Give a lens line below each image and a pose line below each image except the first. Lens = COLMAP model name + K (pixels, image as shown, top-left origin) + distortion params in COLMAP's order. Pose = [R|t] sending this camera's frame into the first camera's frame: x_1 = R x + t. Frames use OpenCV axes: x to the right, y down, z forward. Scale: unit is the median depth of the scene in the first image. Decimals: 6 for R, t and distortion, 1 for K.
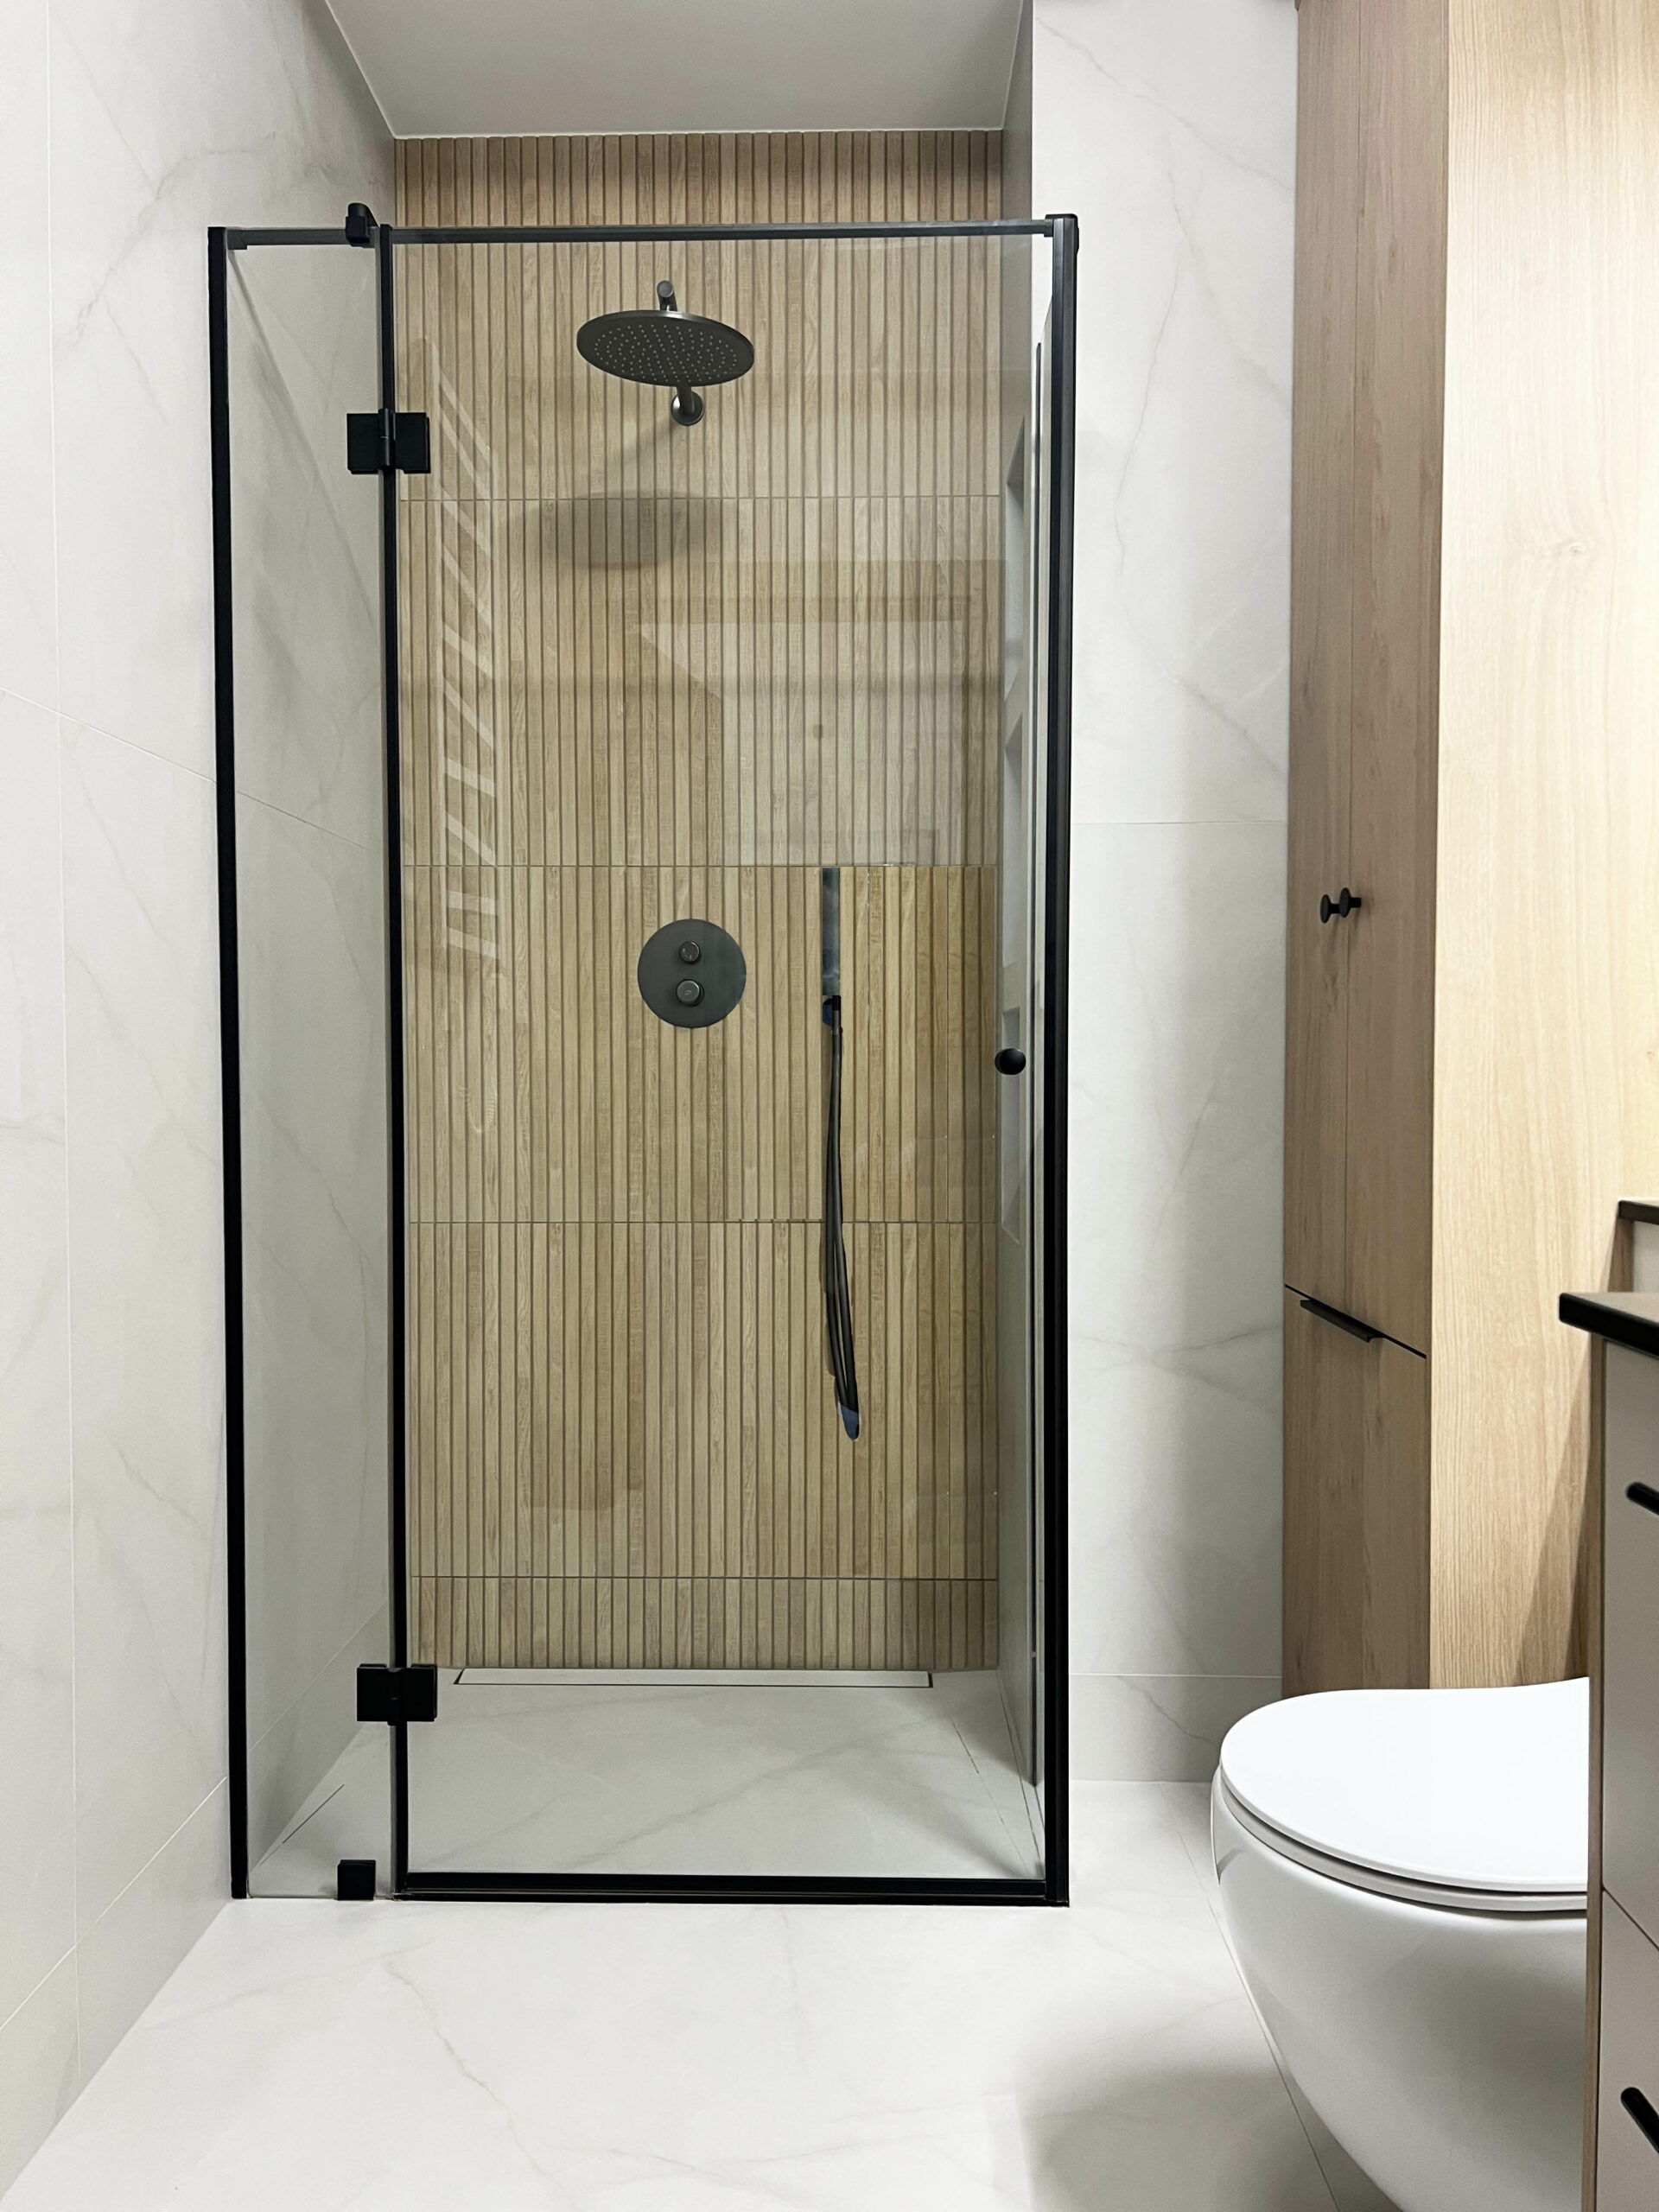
lens RADIAL K [[1689.7, 0, 829.5], [0, 1689.7, 1106.0], [0, 0, 1]] dist [0.067999, -0.083593]
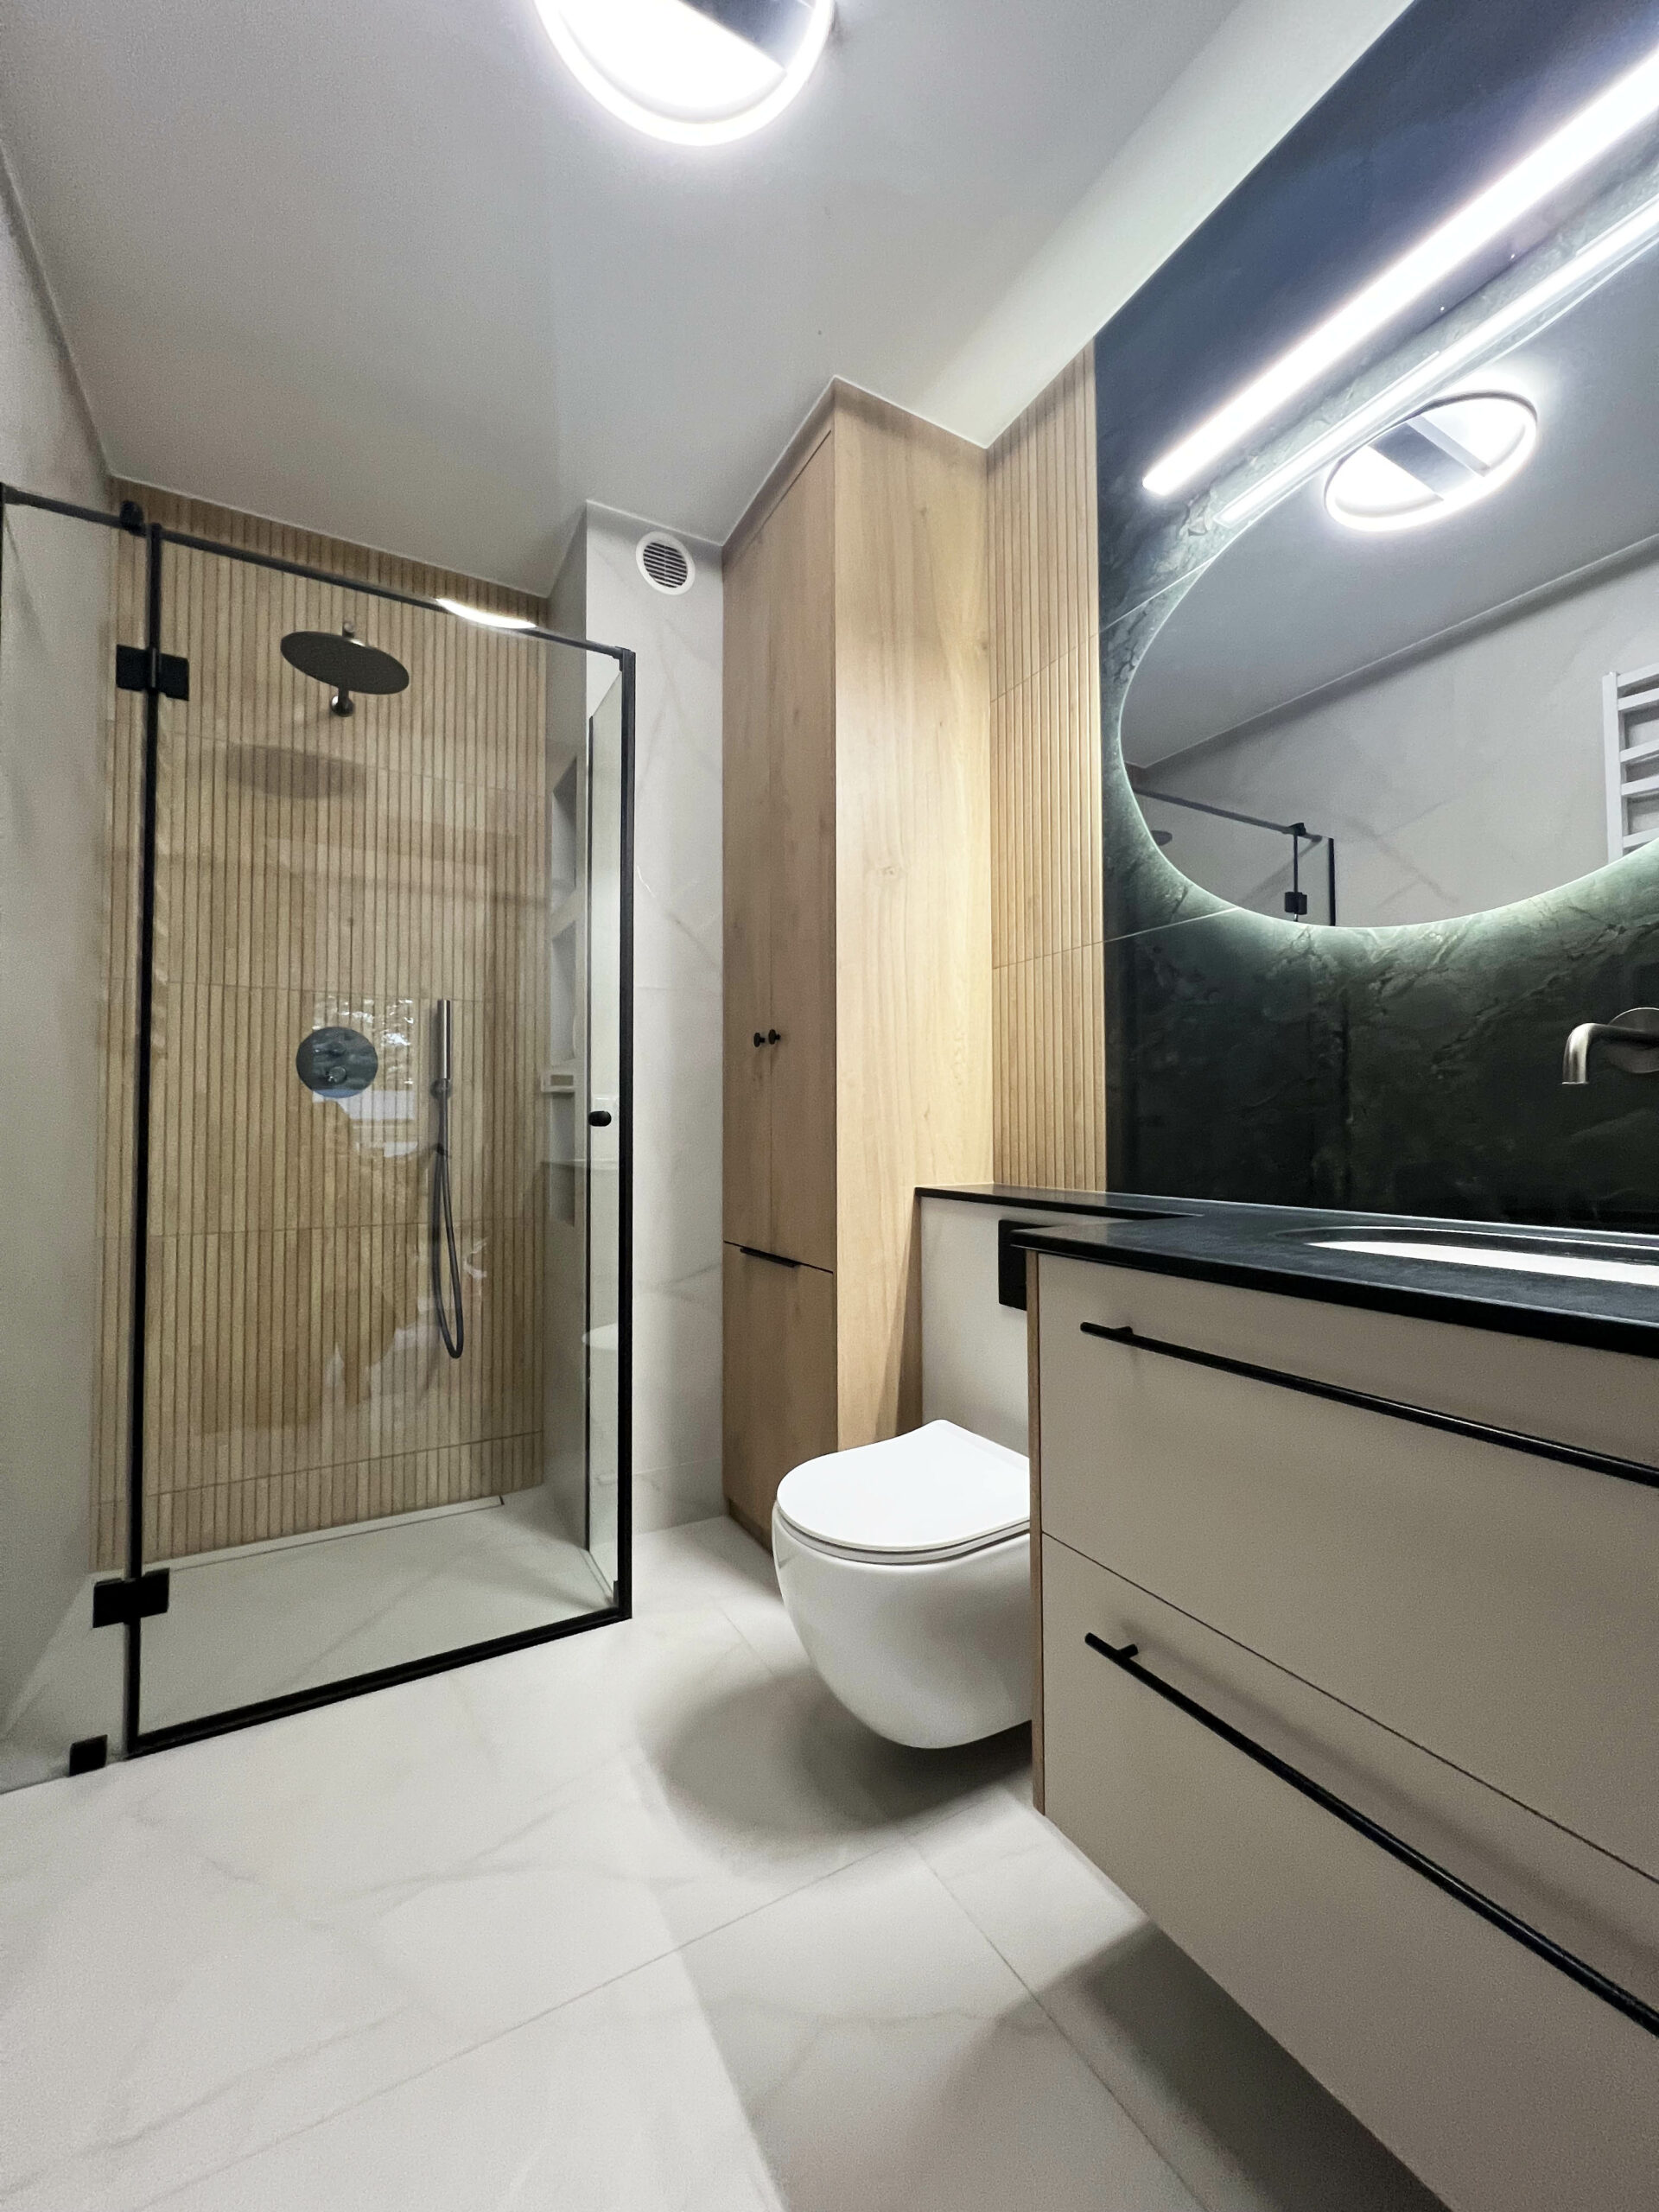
lens RADIAL K [[887.2, 0, 835.3], [0, 887.2, 1095.9], [0, 0, 1]] dist [-0.000270, 0.000712]
pose [[0.857578, 0.017795, 0.514046, -0.120785], [0.013620, 0.998265, -0.057279, 0.003975], [-0.514173, 0.056123, 0.855848, 0.094337]]
